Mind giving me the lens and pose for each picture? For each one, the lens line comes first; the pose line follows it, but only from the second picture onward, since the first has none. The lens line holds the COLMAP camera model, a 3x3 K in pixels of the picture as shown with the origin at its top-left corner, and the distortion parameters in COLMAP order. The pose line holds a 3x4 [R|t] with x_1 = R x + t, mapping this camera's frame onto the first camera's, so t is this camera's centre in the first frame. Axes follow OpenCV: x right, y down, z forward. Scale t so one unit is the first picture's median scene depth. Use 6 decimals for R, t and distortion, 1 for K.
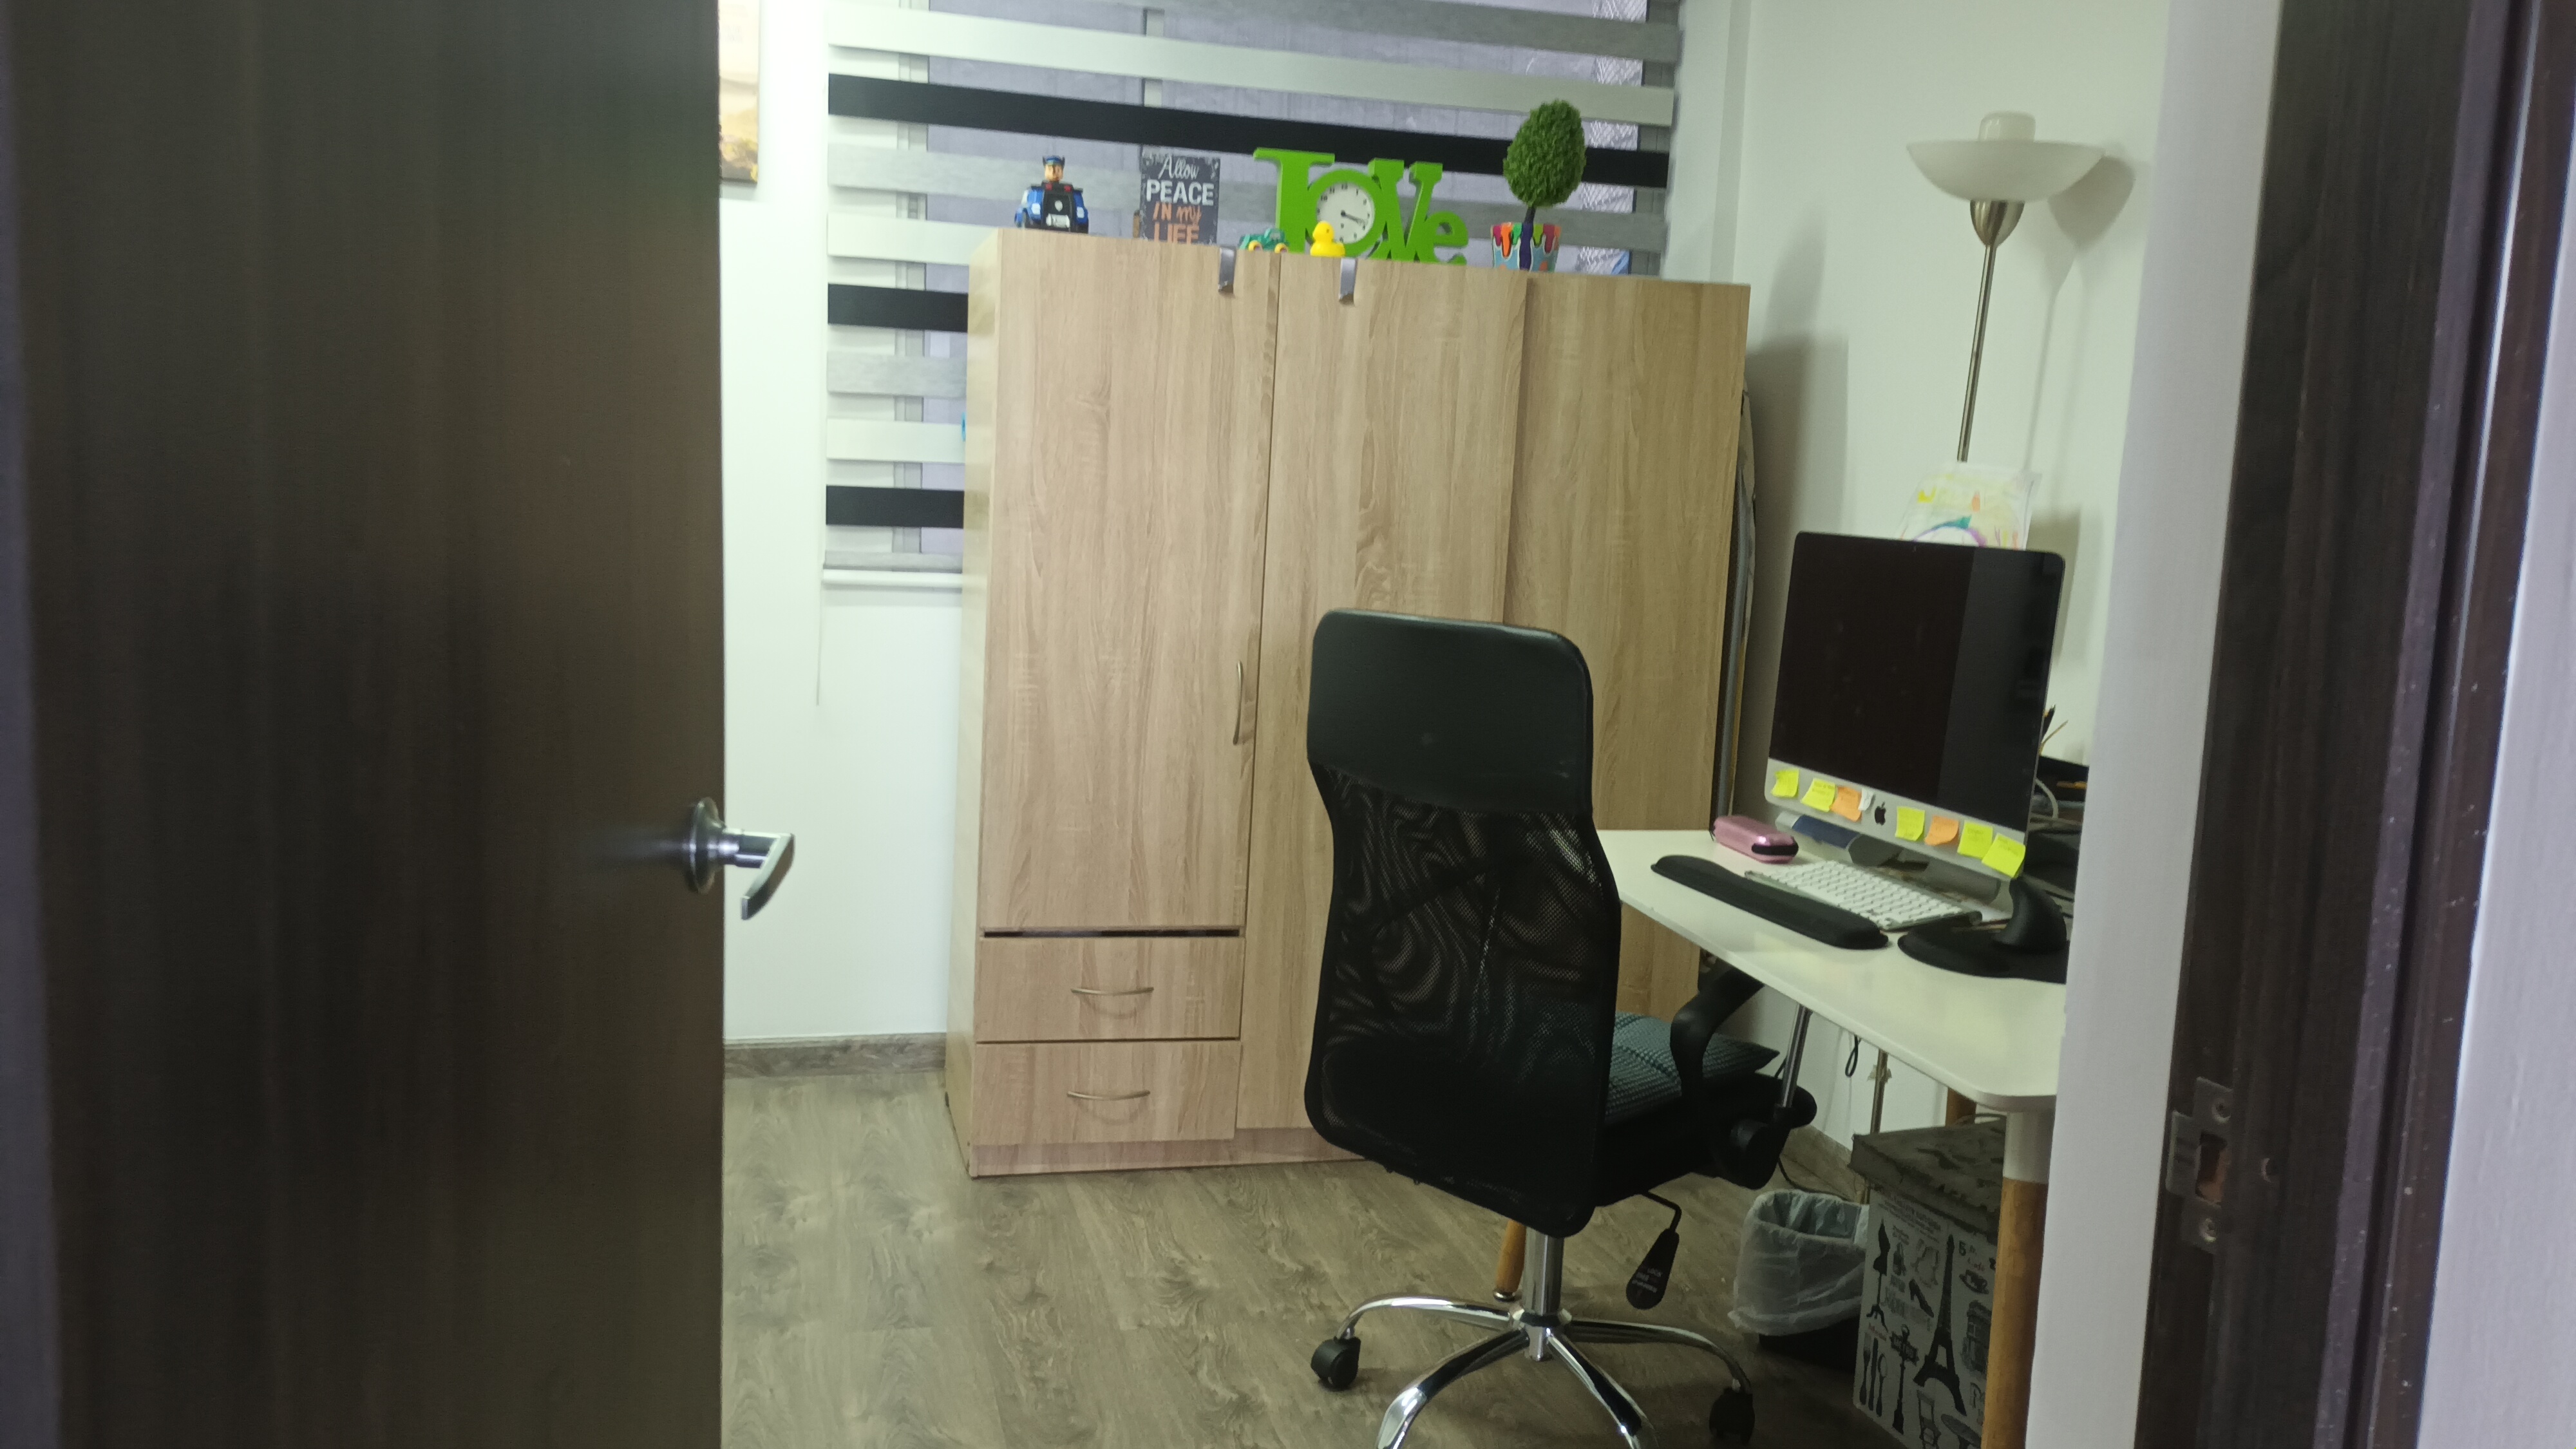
lens RADIAL K [[1905.1, 0, 1285.3], [0, 1905.1, 730.1], [0, 0, 1]] dist [0.077278, -0.100693]
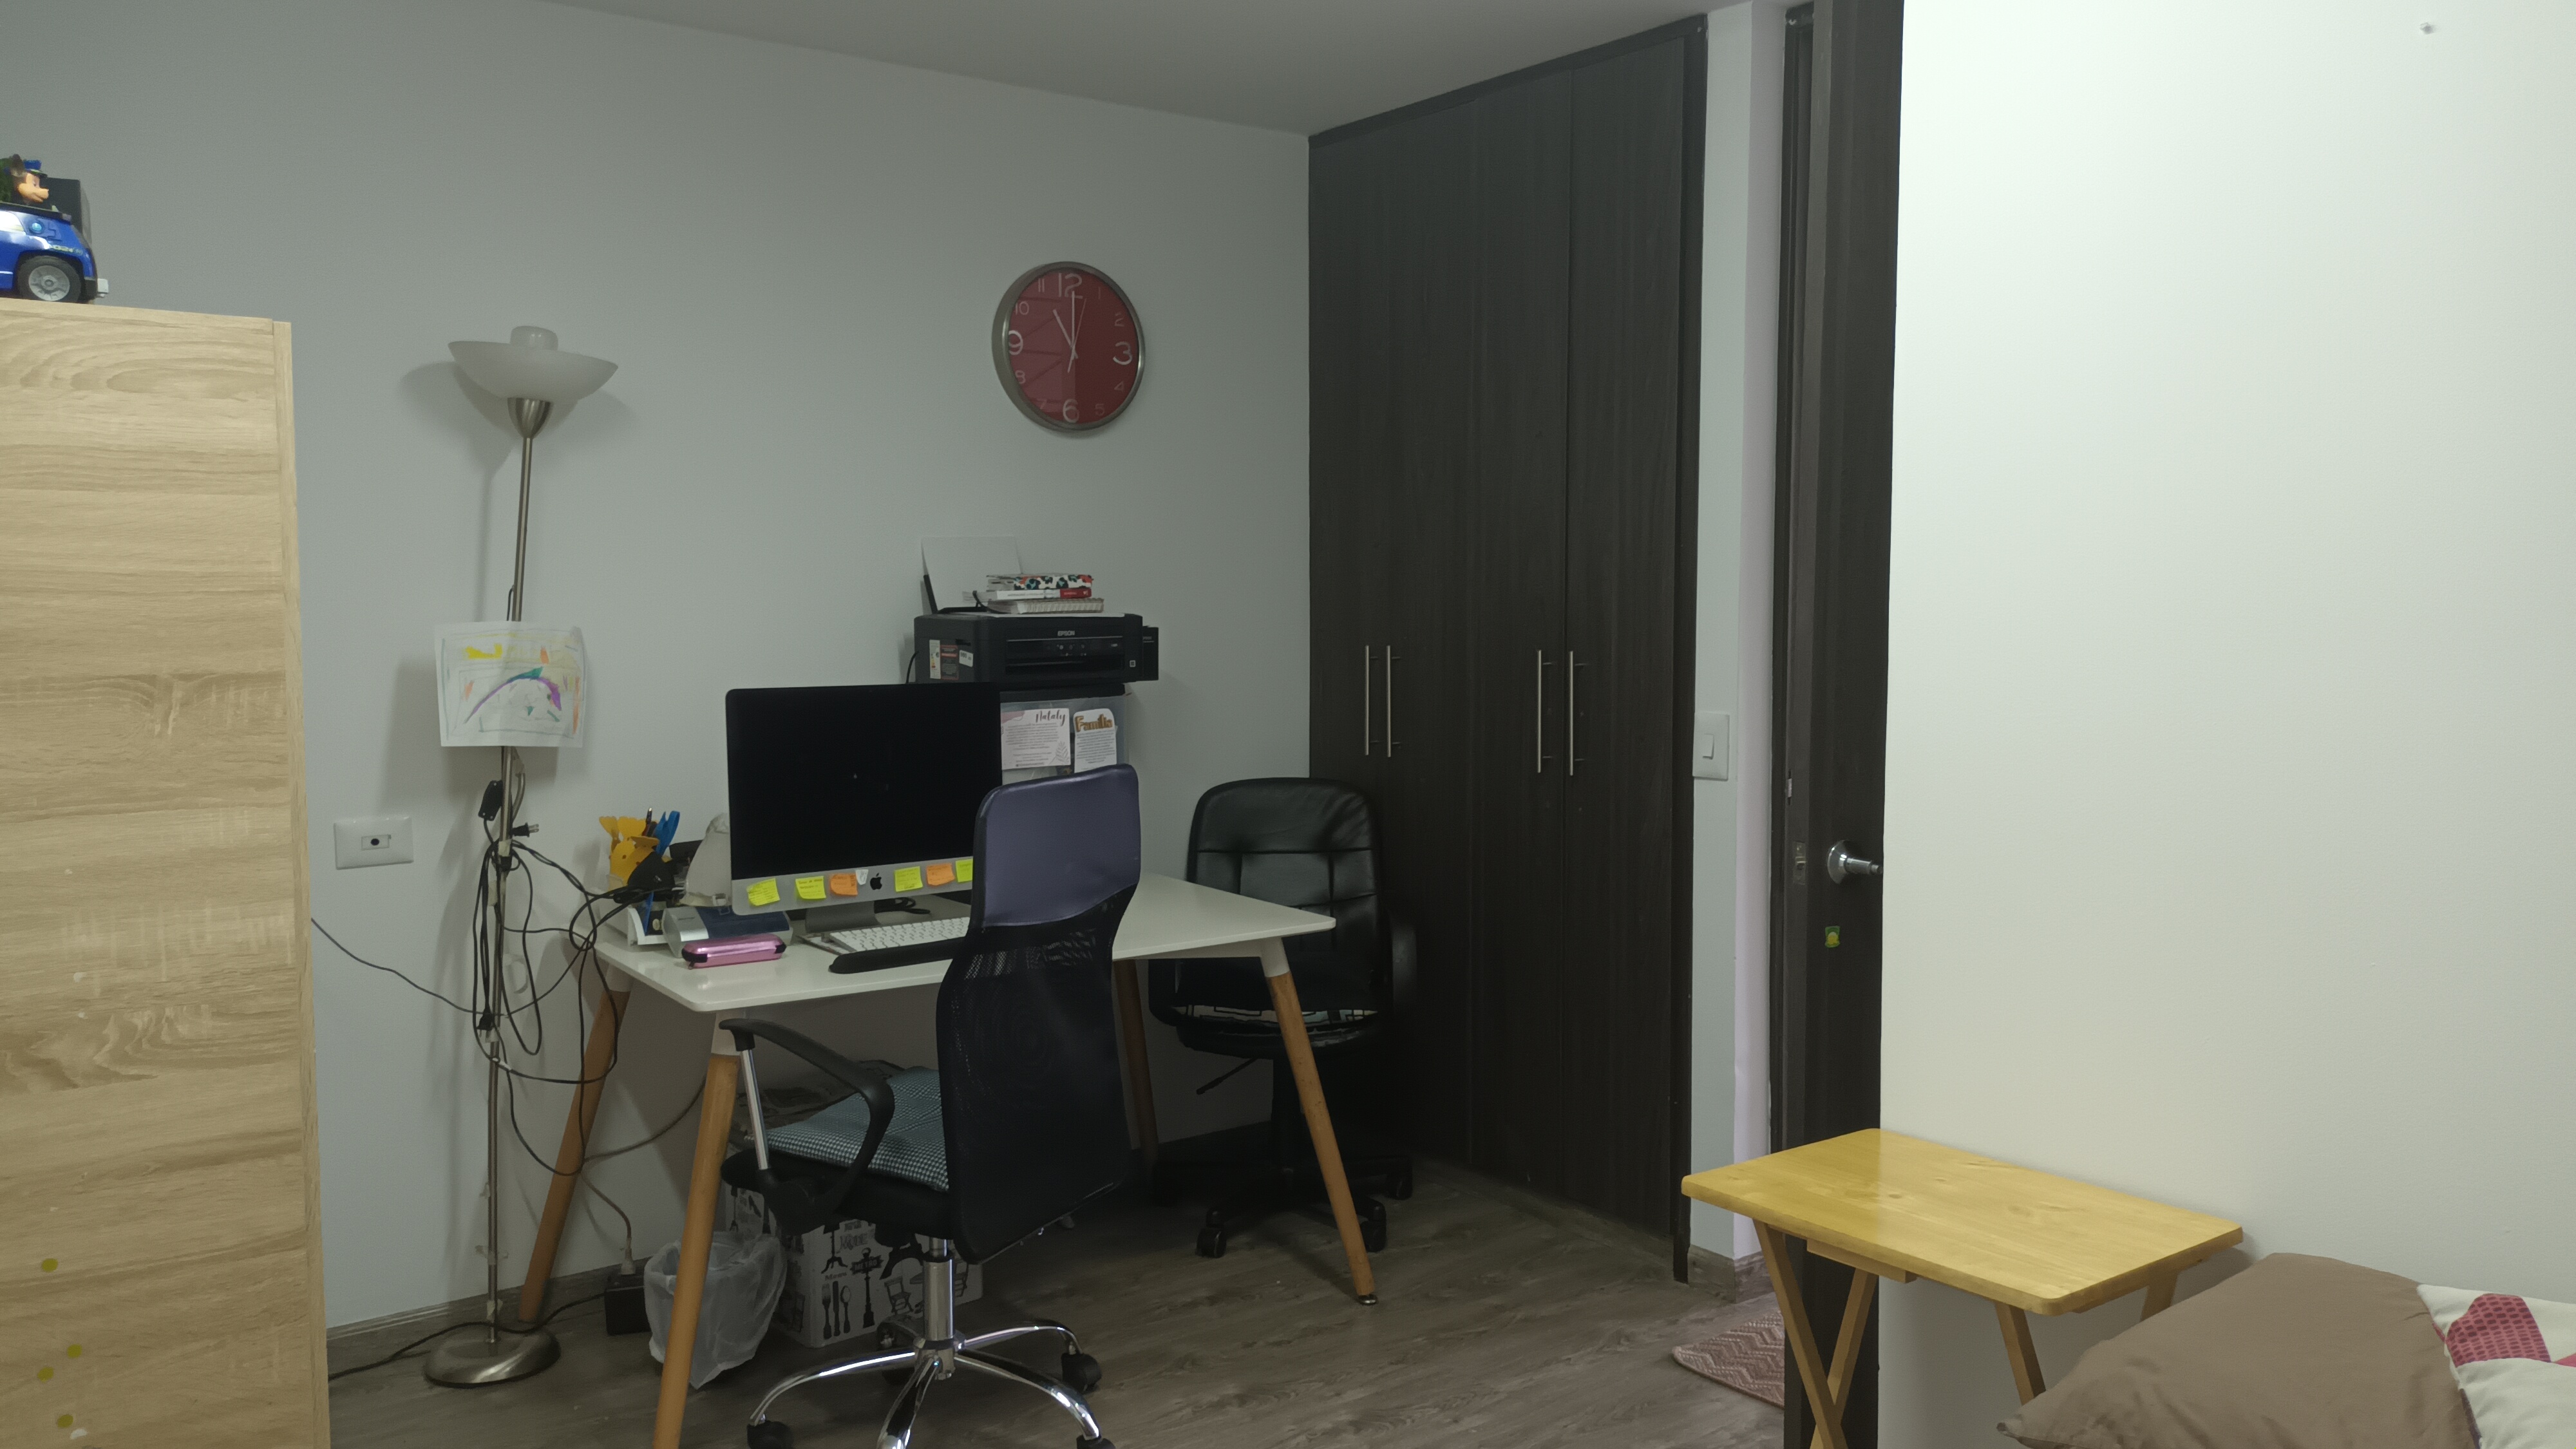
lens RADIAL K [[1905.1, 0, 1285.3], [0, 1905.1, 730.1], [0, 0, 1]] dist [0.077278, -0.100693]
pose [[-0.389148, -0.111164, 0.914443, -0.986739], [0.107522, 0.980425, 0.164942, -0.243092], [-0.914879, 0.162510, -0.369578, 1.145936]]
